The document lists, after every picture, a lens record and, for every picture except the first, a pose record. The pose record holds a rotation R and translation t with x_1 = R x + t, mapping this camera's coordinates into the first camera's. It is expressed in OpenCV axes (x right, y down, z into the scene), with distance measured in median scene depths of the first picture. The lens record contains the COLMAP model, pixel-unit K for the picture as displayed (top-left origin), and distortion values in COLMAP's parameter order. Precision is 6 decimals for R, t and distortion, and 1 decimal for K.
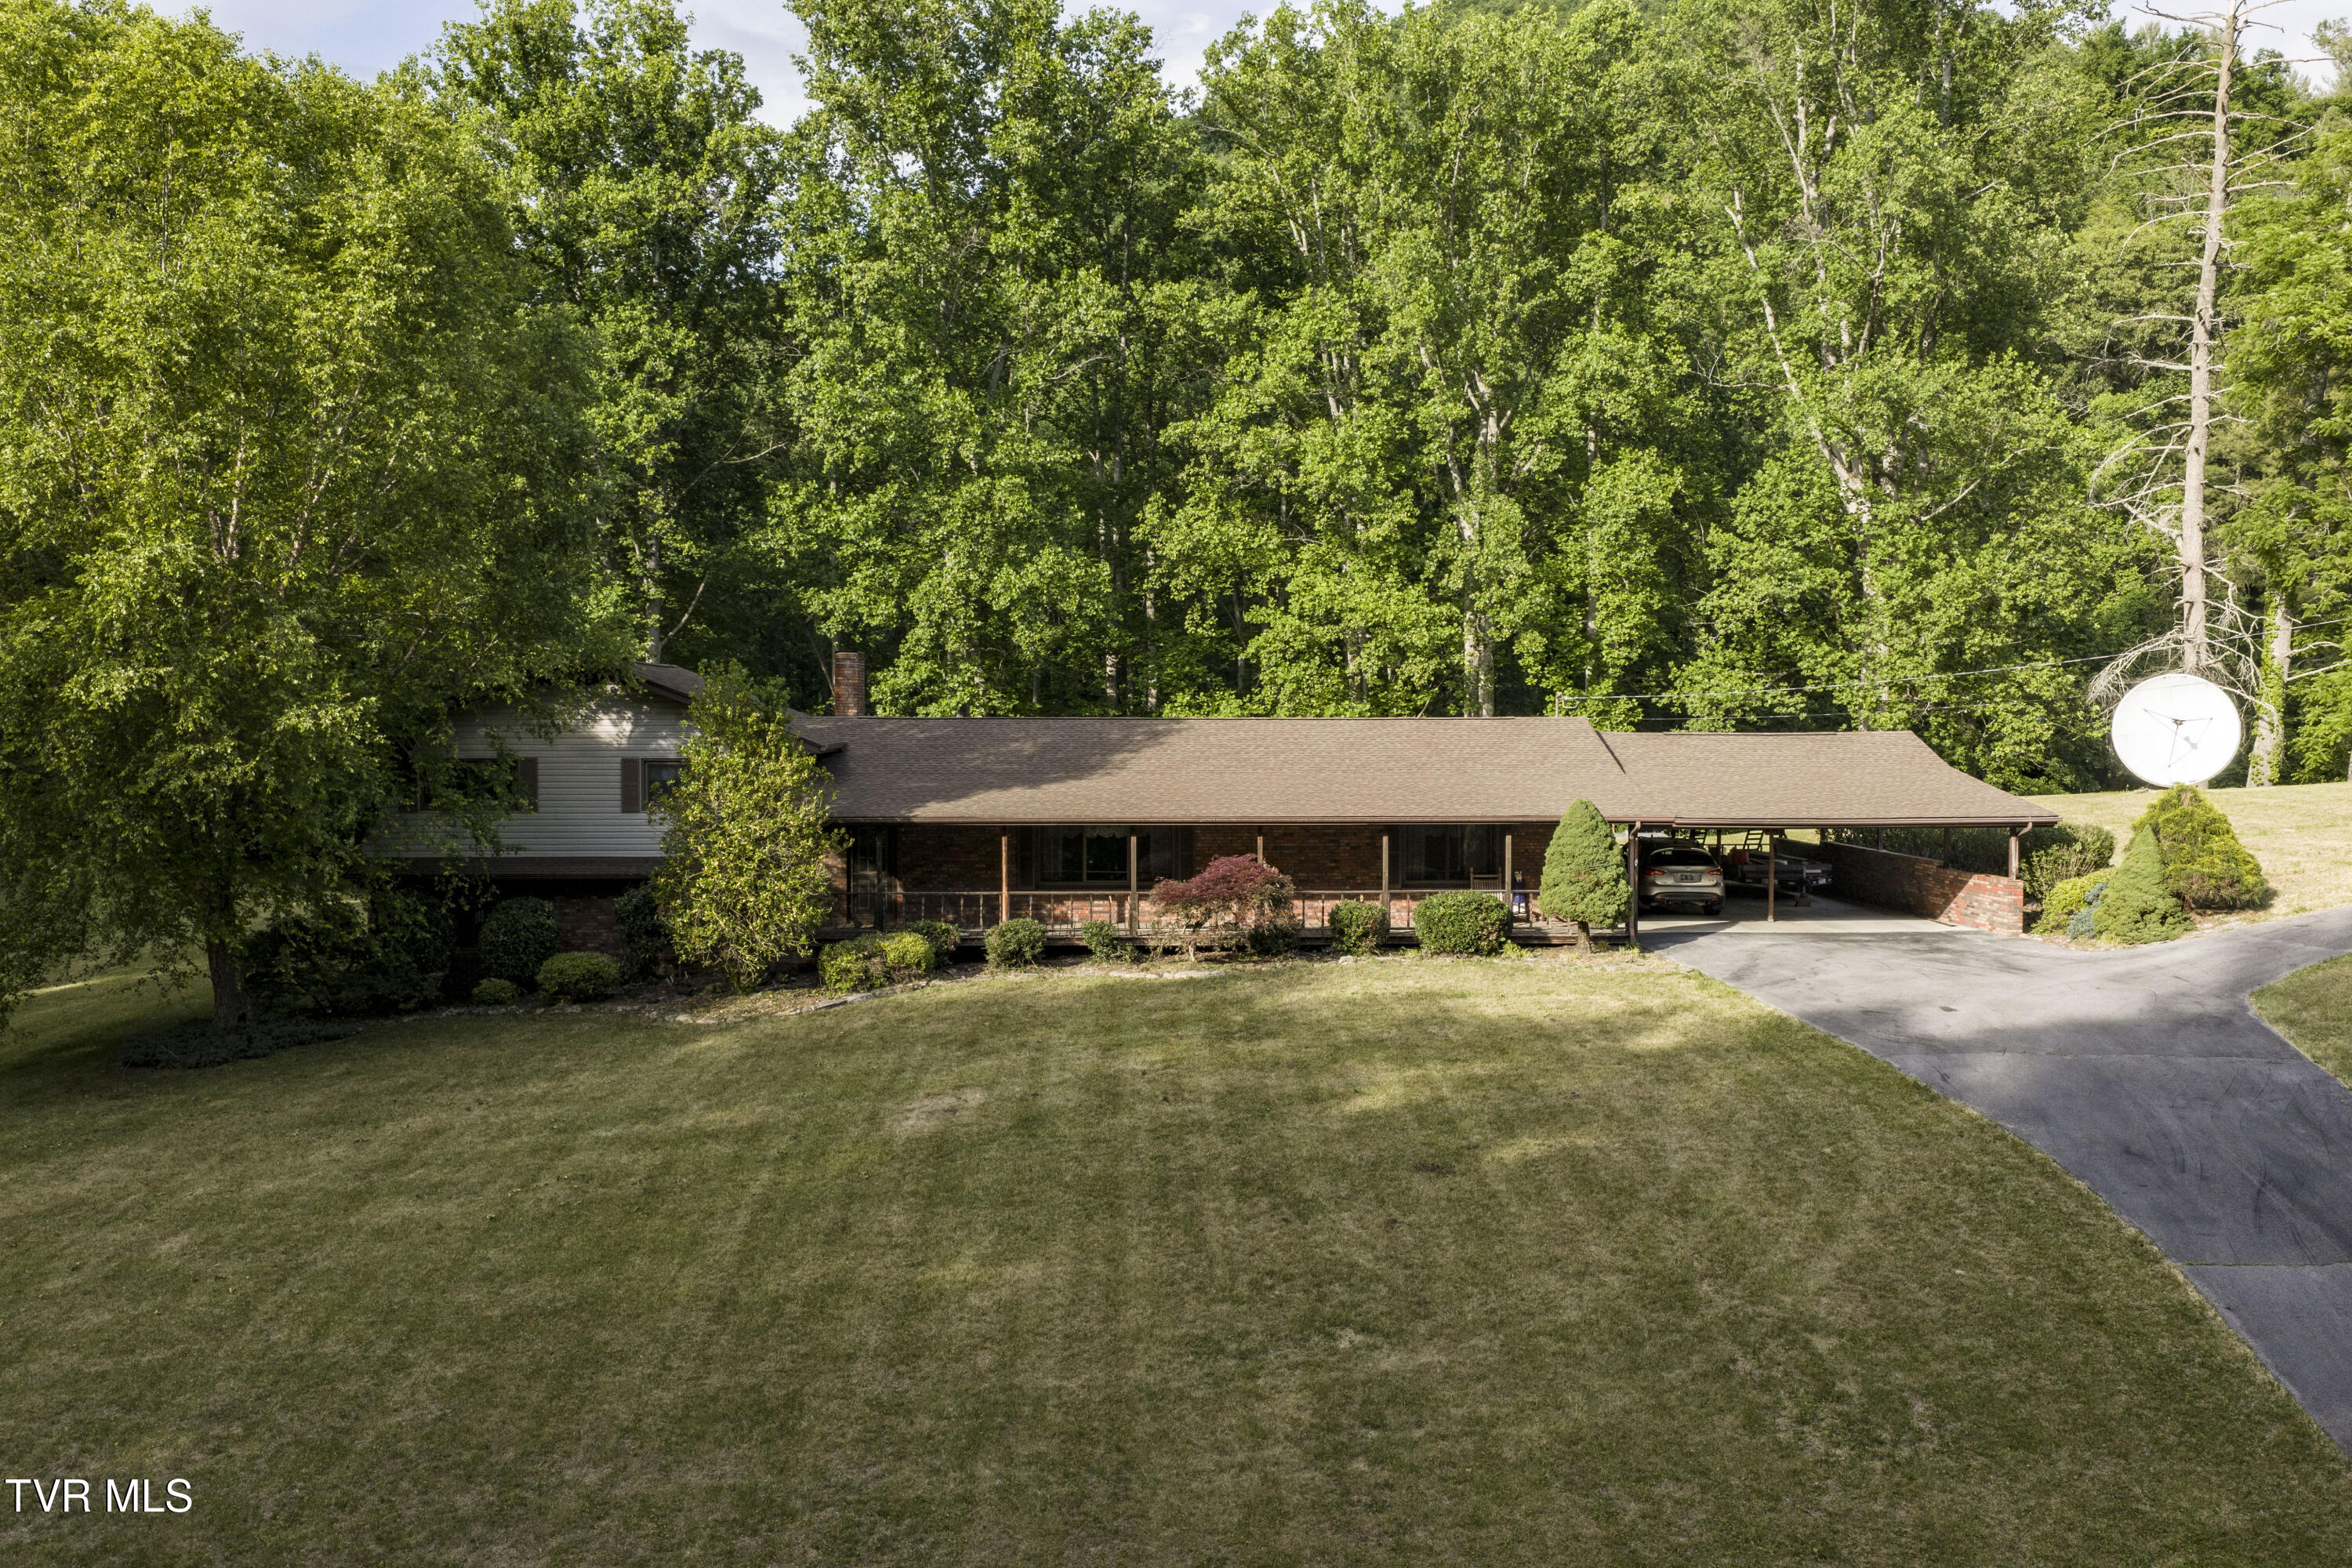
lens RADIAL K [[1947.2, 0, 1175.7], [0, 1947.2, 789.5], [0, 0, 1]] dist [0.018614, -0.026425]
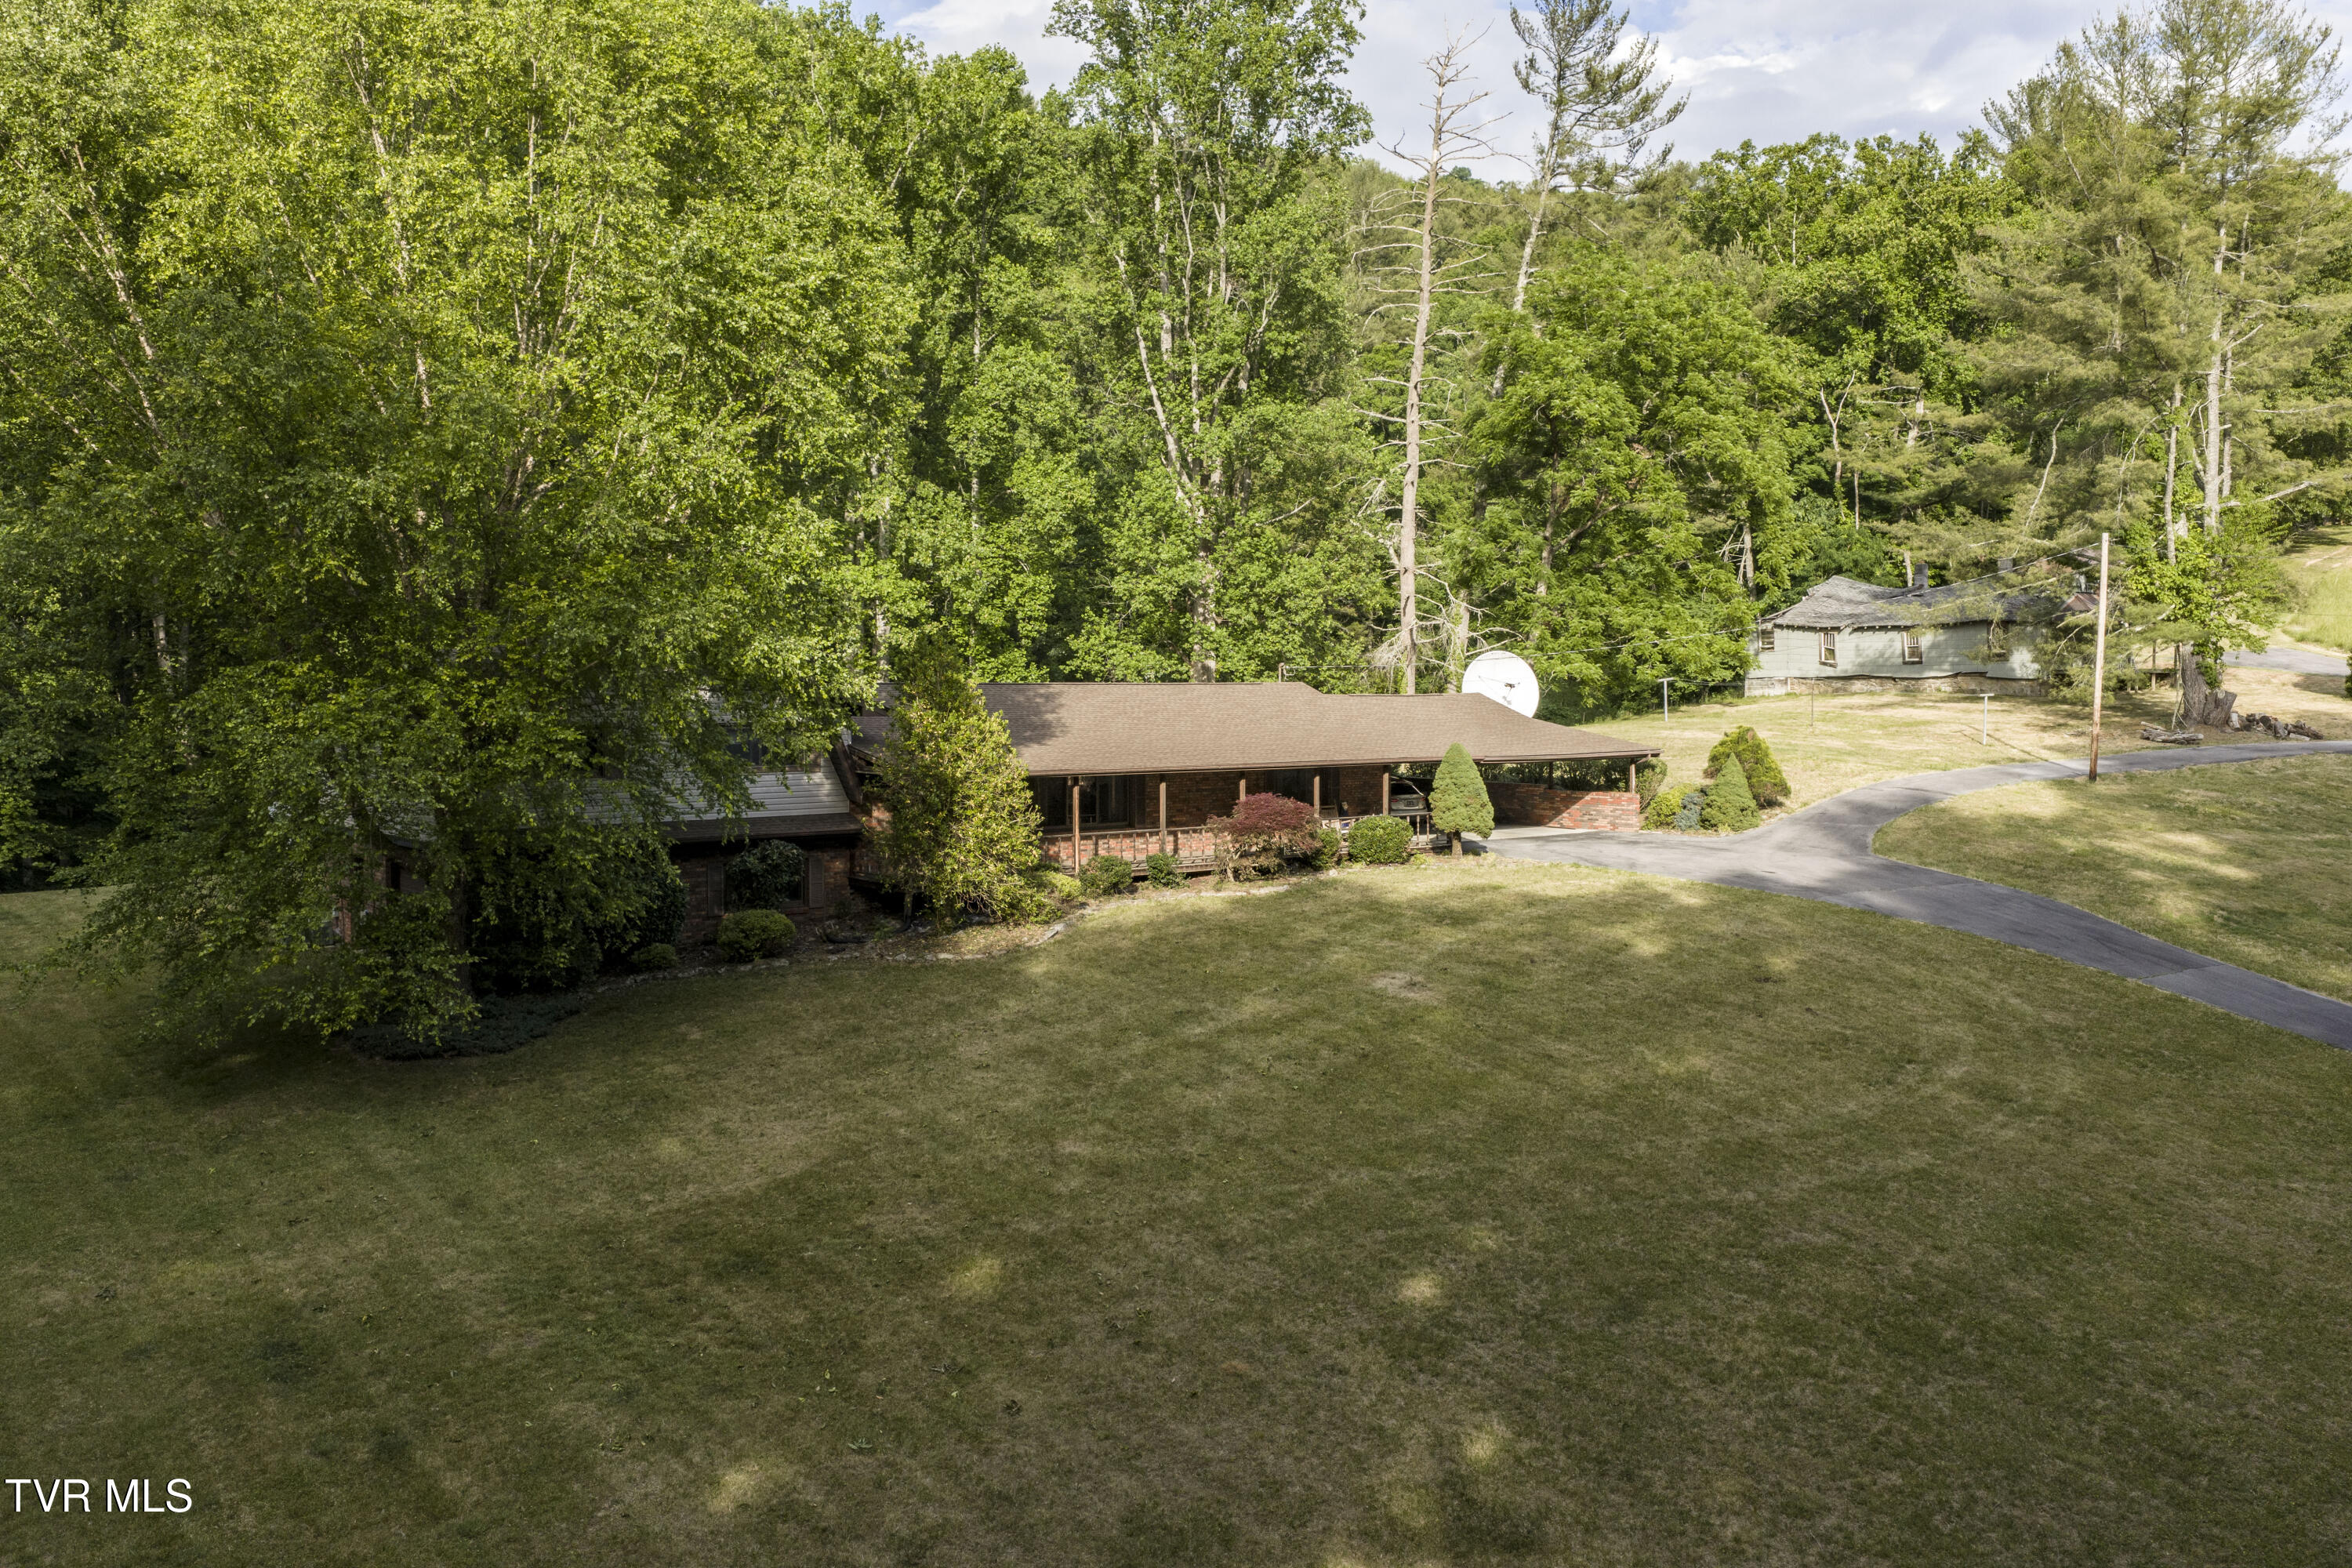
lens RADIAL K [[1947.2, 0, 1177.1], [0, 1947.2, 776.2], [0, 0, 1]] dist [0.018614, -0.026425]
pose [[0.789752, -0.030893, 0.612648, -0.713283], [0.025126, 0.999522, 0.018012, -0.000872], [-0.612912, 0.001168, 0.790150, 0.066122]]
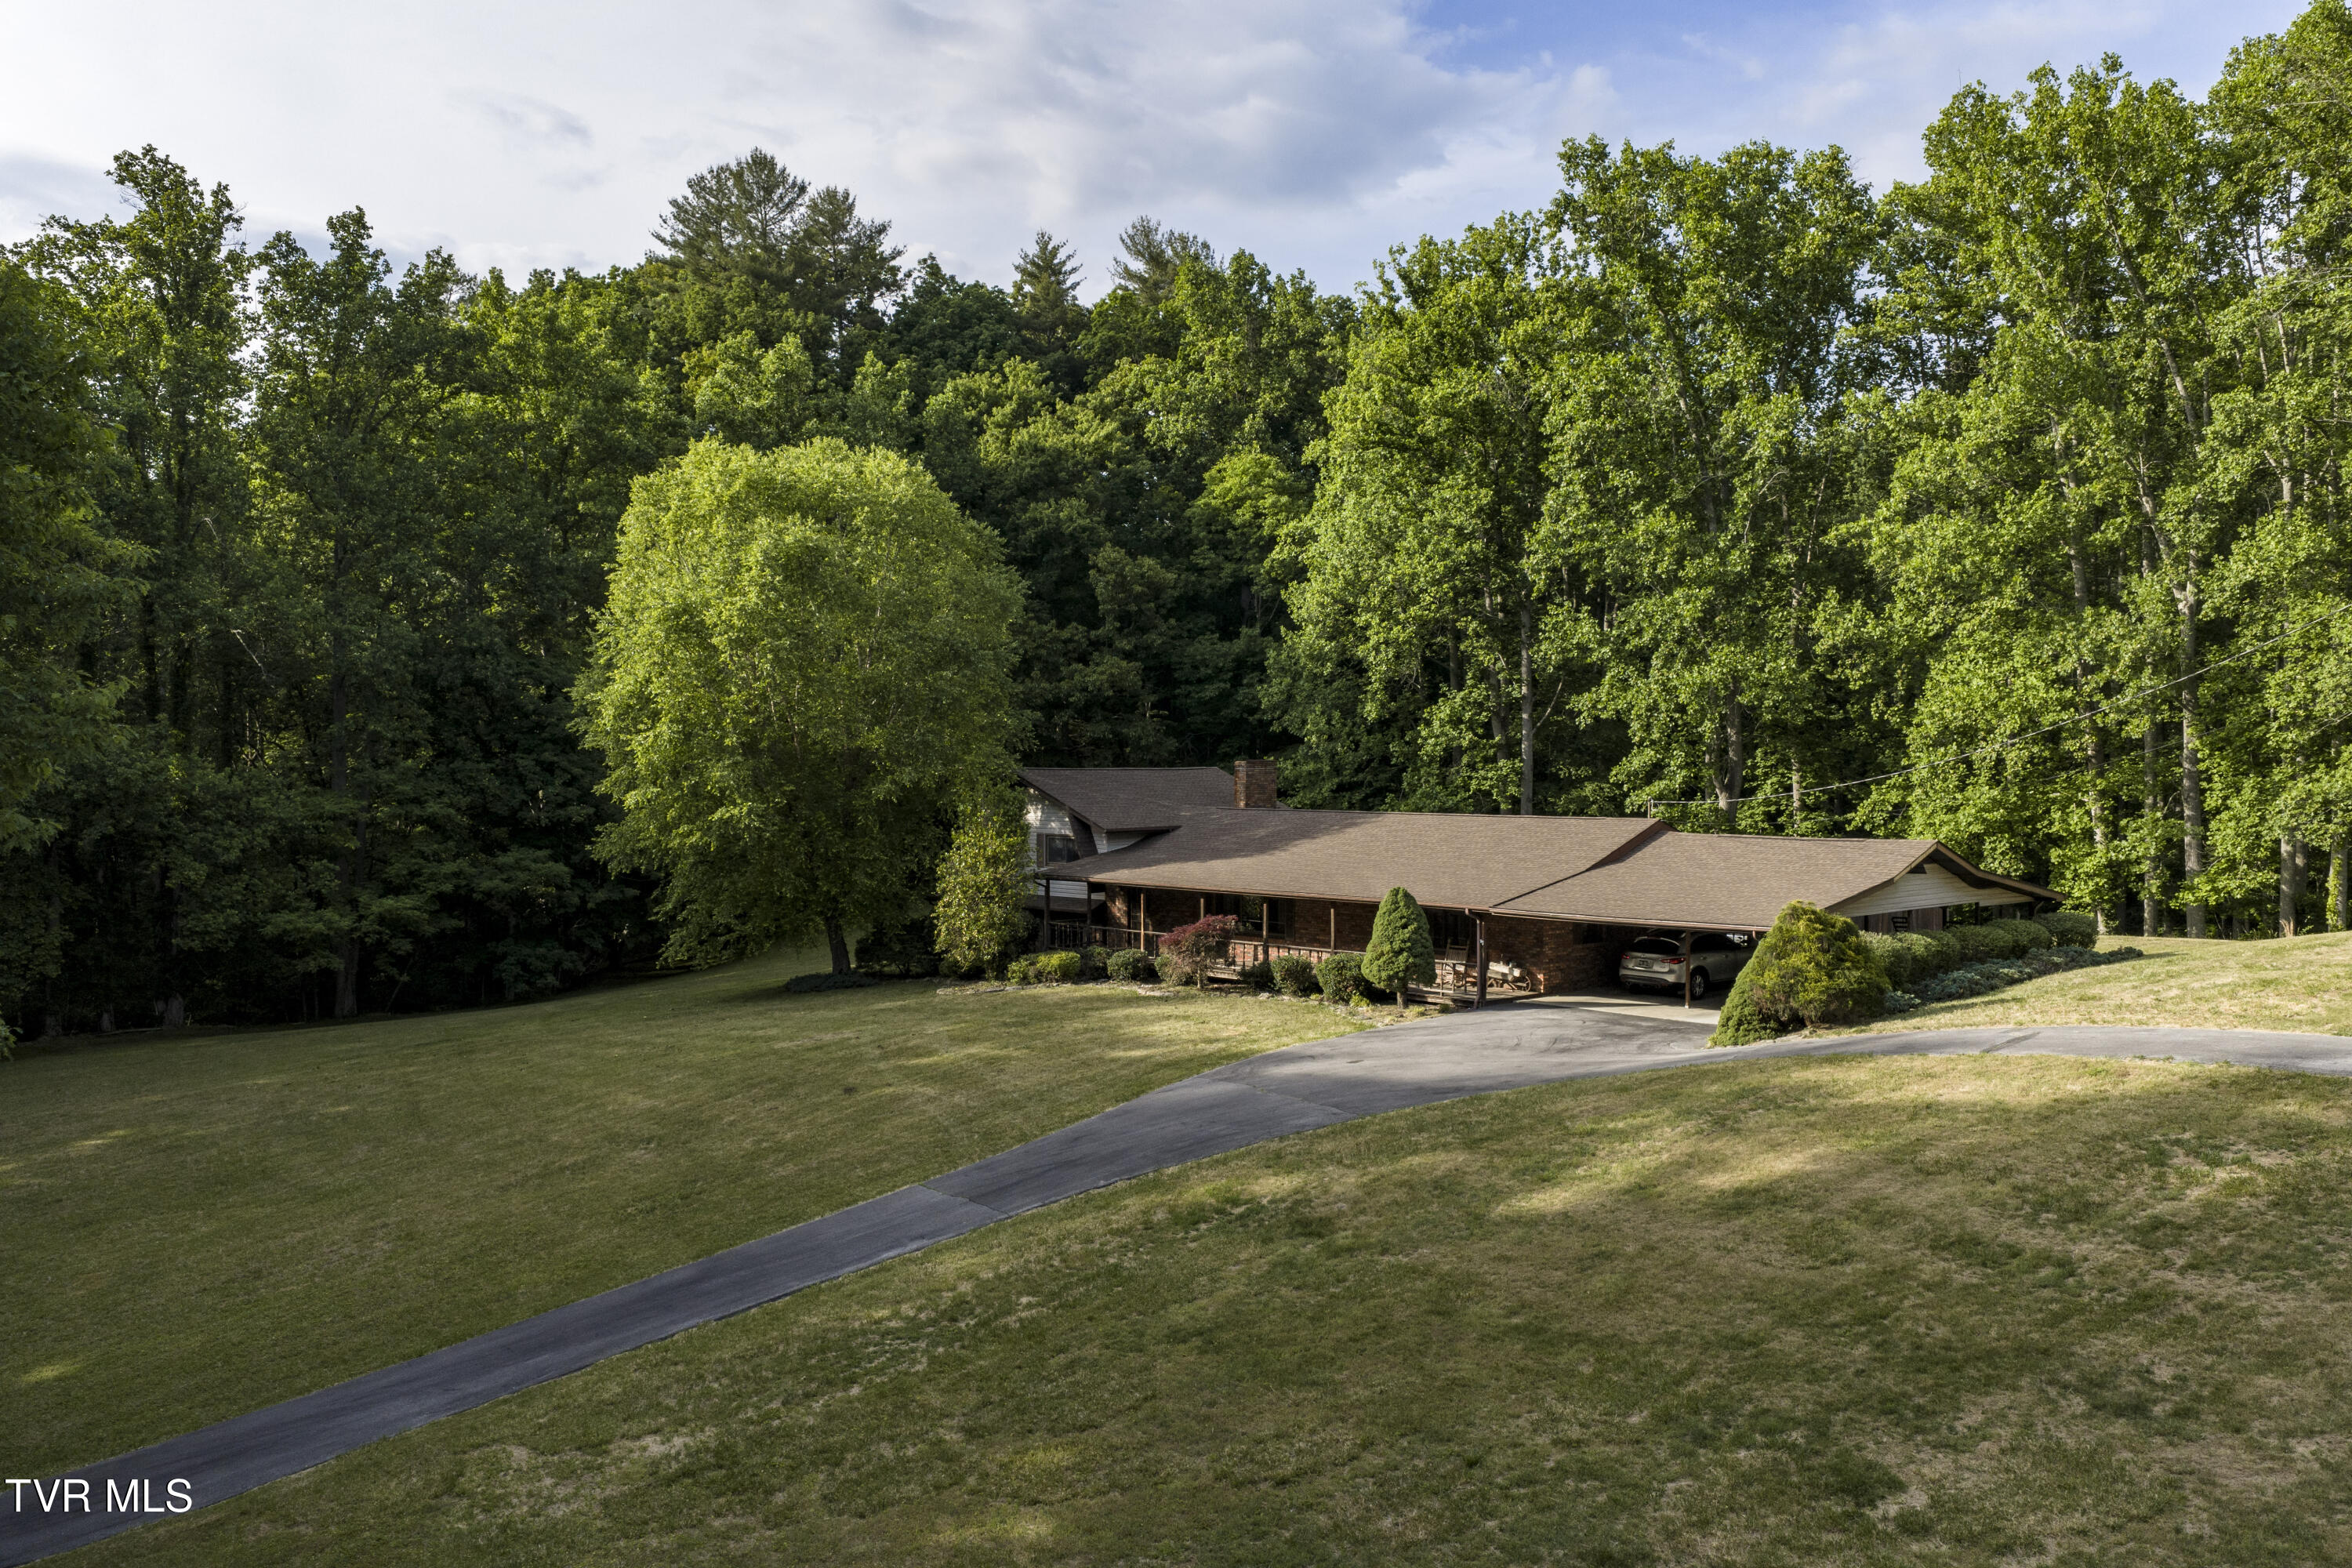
lens RADIAL K [[1947.2, 0, 1170.9], [0, 1947.2, 786.3], [0, 0, 1]] dist [0.018614, -0.026425]
pose [[0.654743, 0.008818, -0.755800, 1.001819], [-0.026366, 0.999590, -0.011178, -0.040163], [0.755392, 0.027246, 0.654707, 0.038839]]
